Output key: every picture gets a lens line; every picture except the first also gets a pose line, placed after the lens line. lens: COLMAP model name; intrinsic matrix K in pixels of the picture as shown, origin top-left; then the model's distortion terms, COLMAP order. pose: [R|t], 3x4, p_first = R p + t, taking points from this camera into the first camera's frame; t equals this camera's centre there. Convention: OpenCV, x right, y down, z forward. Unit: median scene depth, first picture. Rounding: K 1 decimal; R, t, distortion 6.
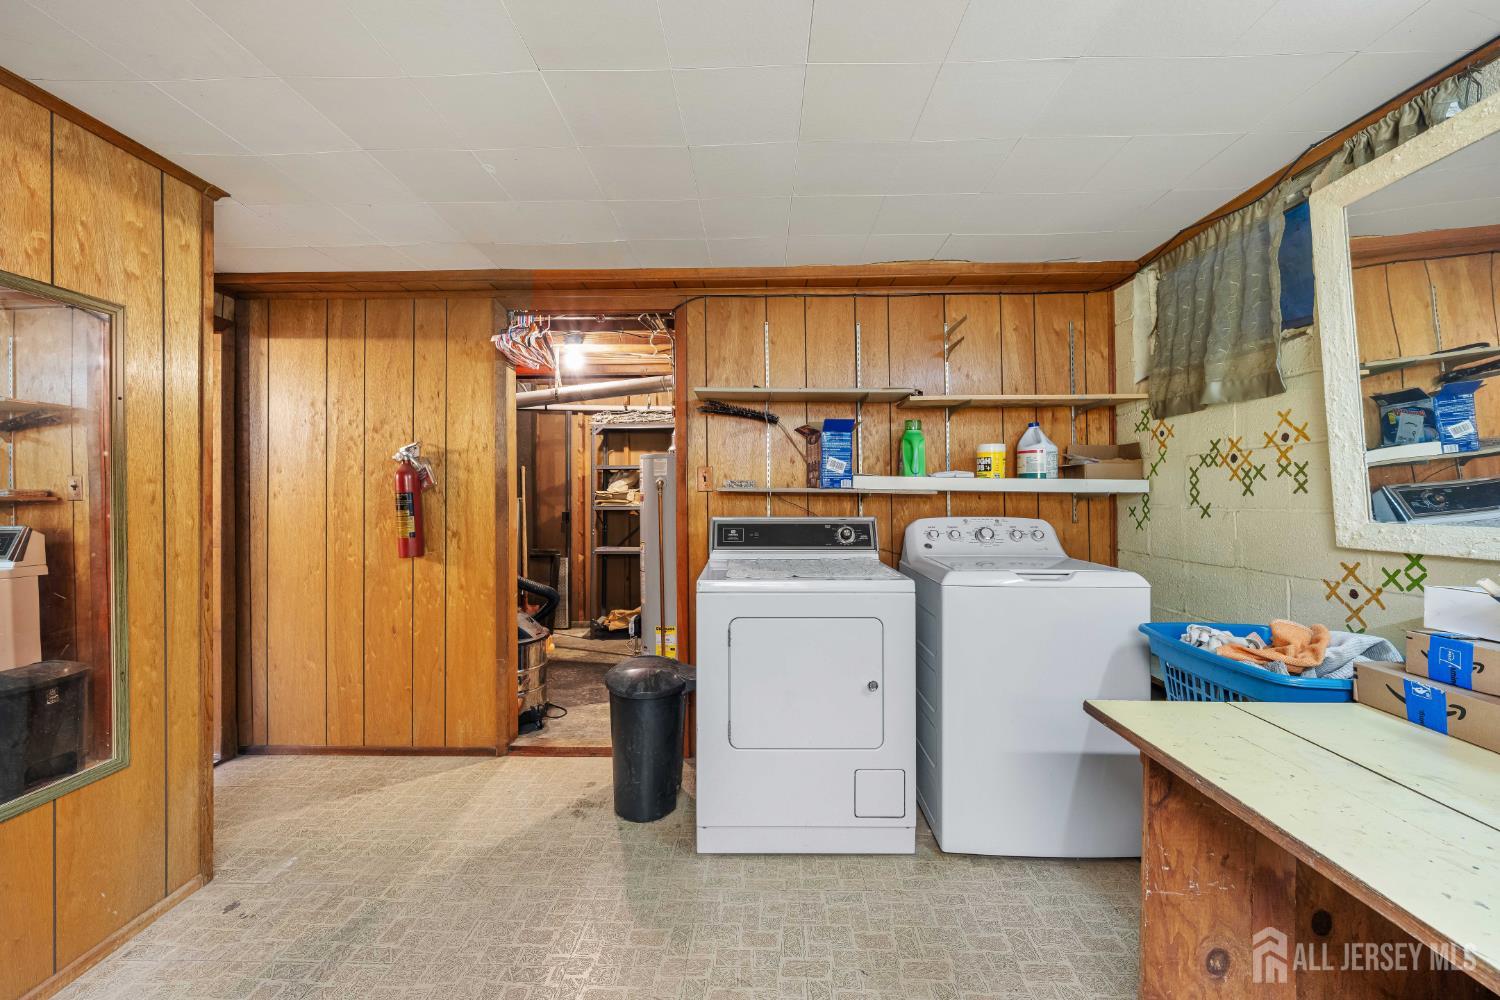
lens RADIAL K [[623.6, 0, 757.4], [0, 623.6, 490.9], [0, 0, 1]] dist [0.000249, 0.000130]
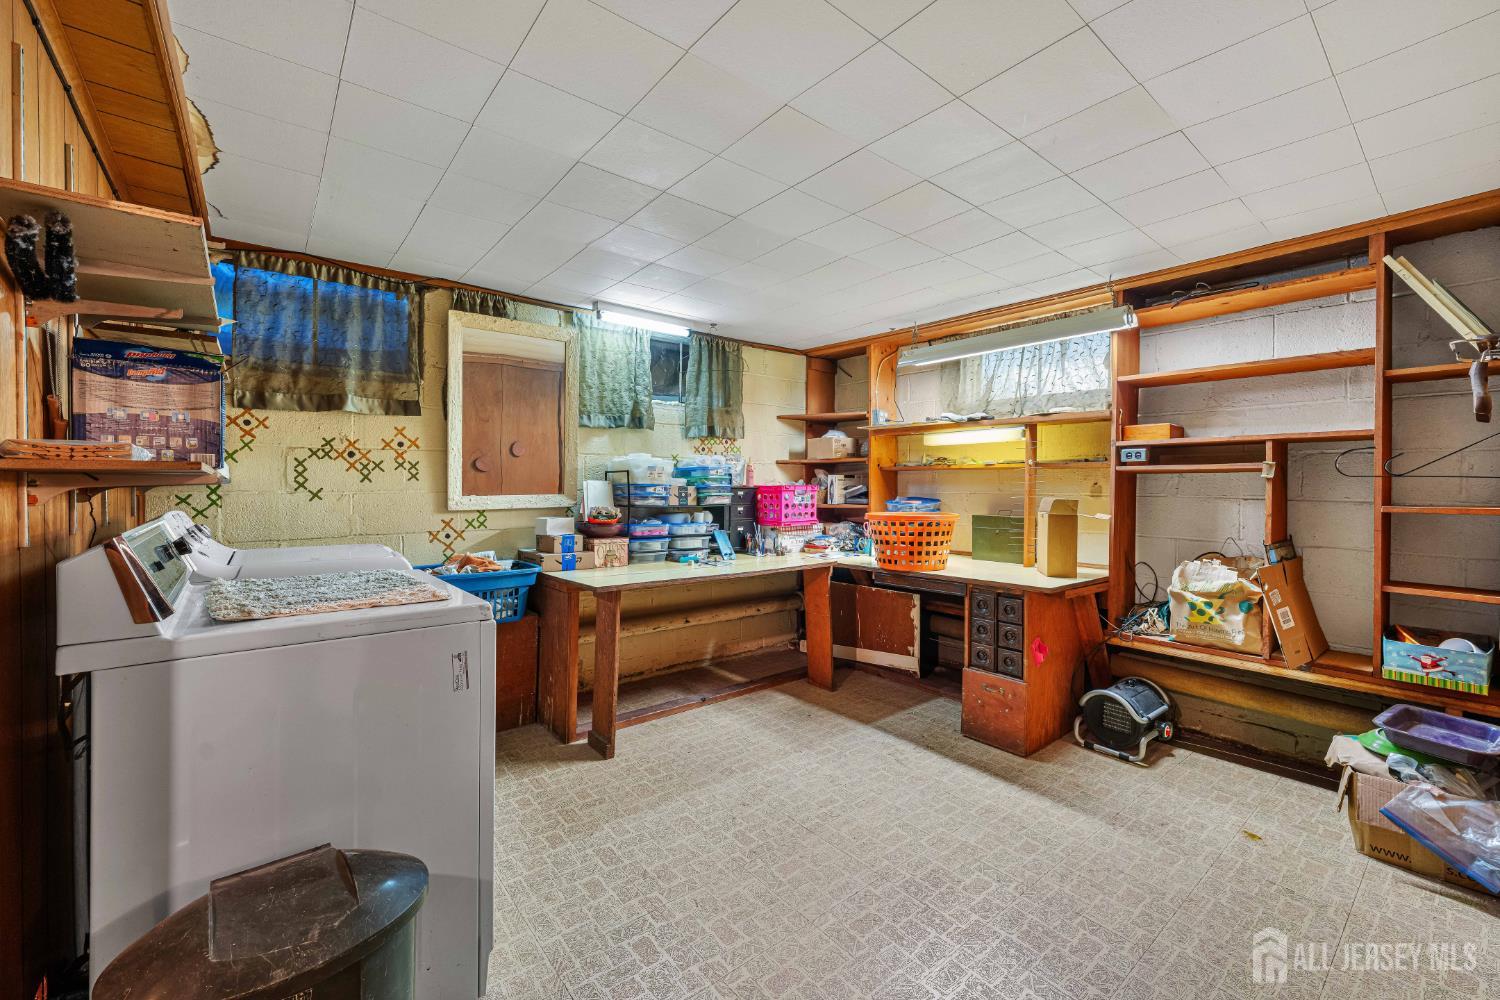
lens RADIAL K [[623.6, 0, 749.7], [0, 623.6, 493.5], [0, 0, 1]] dist [0.000249, 0.000130]
pose [[-0.655902, -0.006453, 0.754818, -0.832215], [-0.000128, 0.999964, 0.008437, 0.021007], [-0.754846, 0.005437, -0.655880, 1.270491]]
